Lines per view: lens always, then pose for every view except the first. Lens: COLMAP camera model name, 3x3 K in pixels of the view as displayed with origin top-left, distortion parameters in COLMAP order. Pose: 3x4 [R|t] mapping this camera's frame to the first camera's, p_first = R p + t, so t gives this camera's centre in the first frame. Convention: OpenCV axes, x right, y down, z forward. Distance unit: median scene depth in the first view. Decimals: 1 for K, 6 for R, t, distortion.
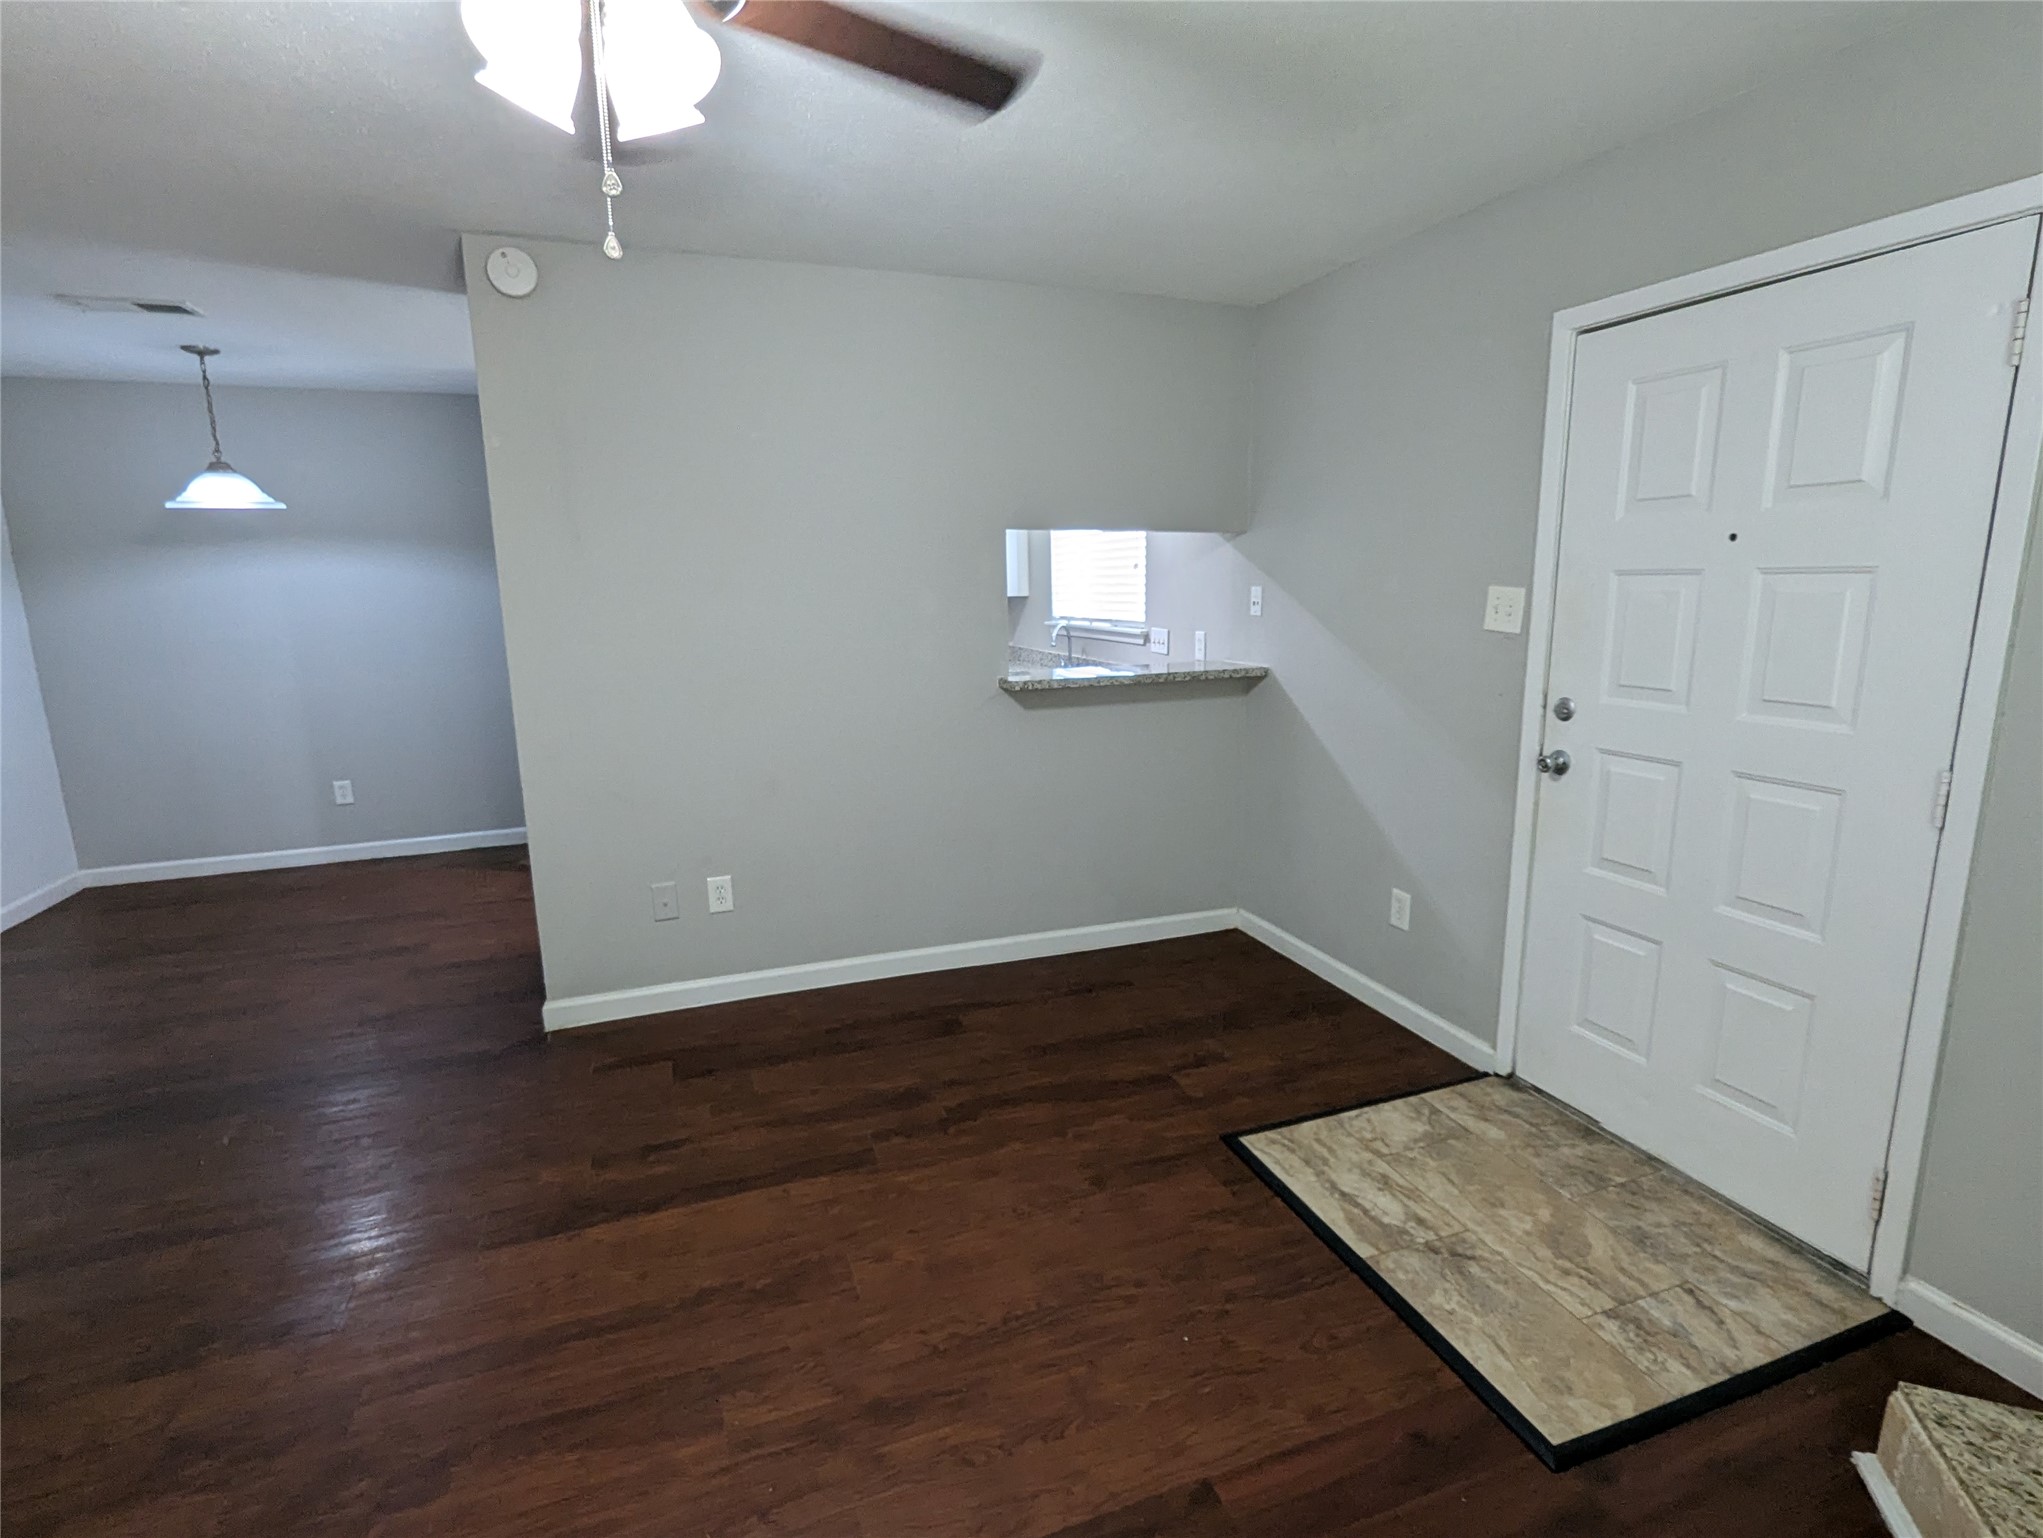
lens RADIAL K [[1012.0, 0, 1024.6], [0, 1012.0, 774.2], [0, 0, 1]] dist [0.008458, 0.000837]
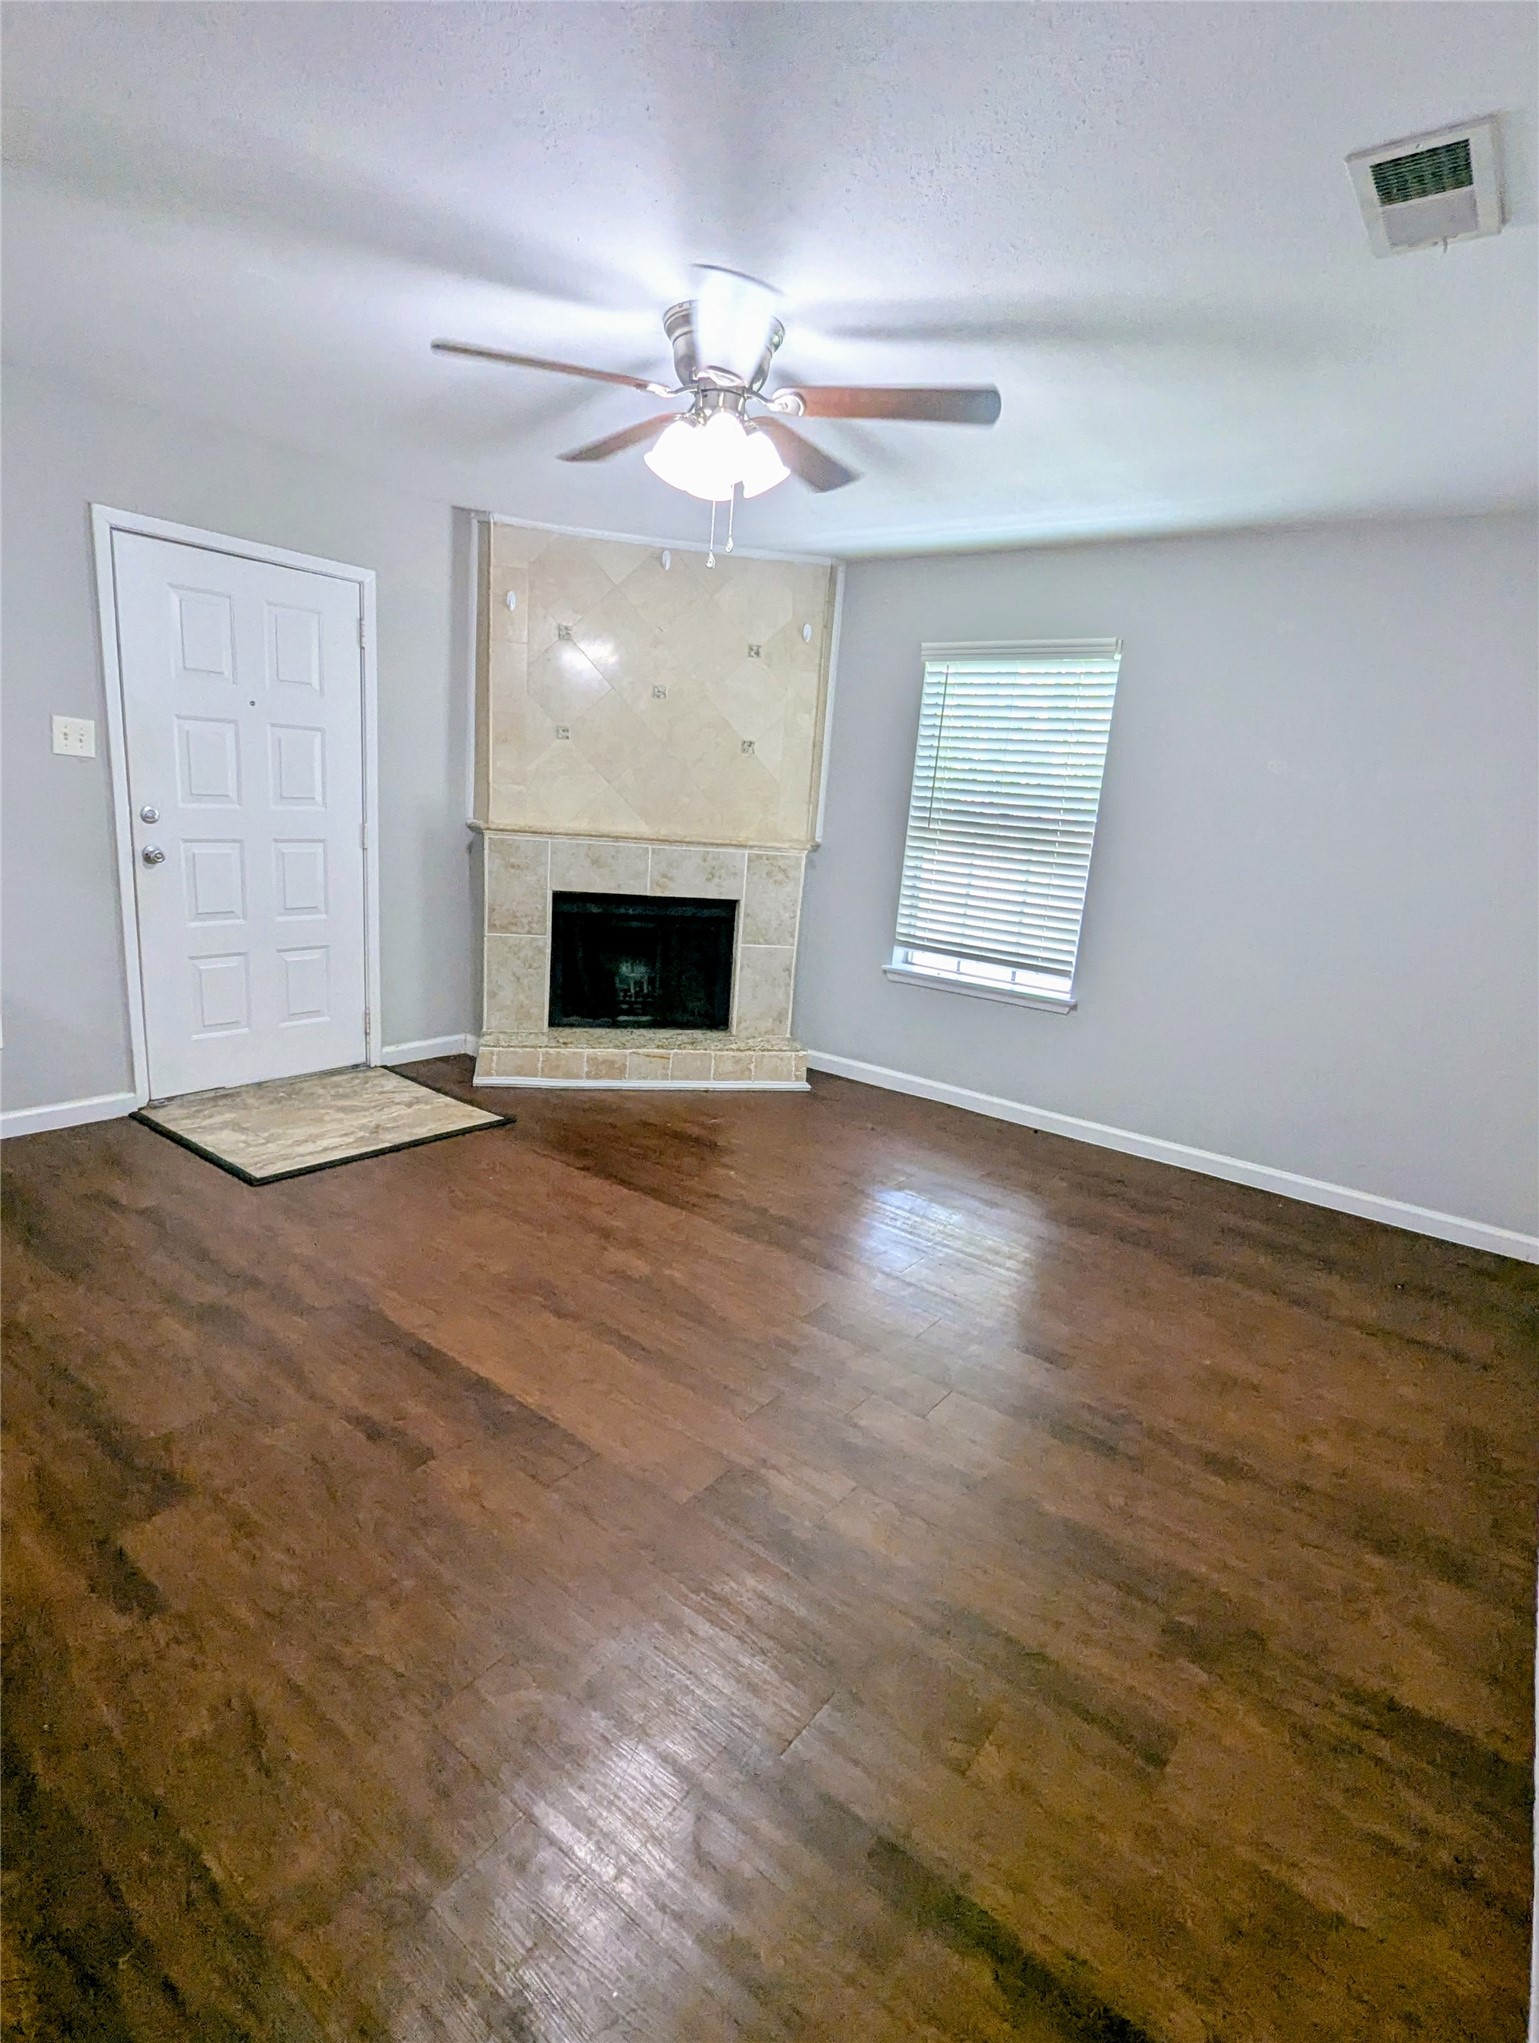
lens RADIAL K [[1012.0, 0, 768.6], [0, 1012.0, 1017.1], [0, 0, 1]] dist [0.008458, 0.000837]
pose [[-0.536751, -0.217901, 0.815118, -1.096819], [0.096707, 0.943822, 0.315988, -0.158976], [-0.838180, 0.248434, -0.485525, 1.035479]]
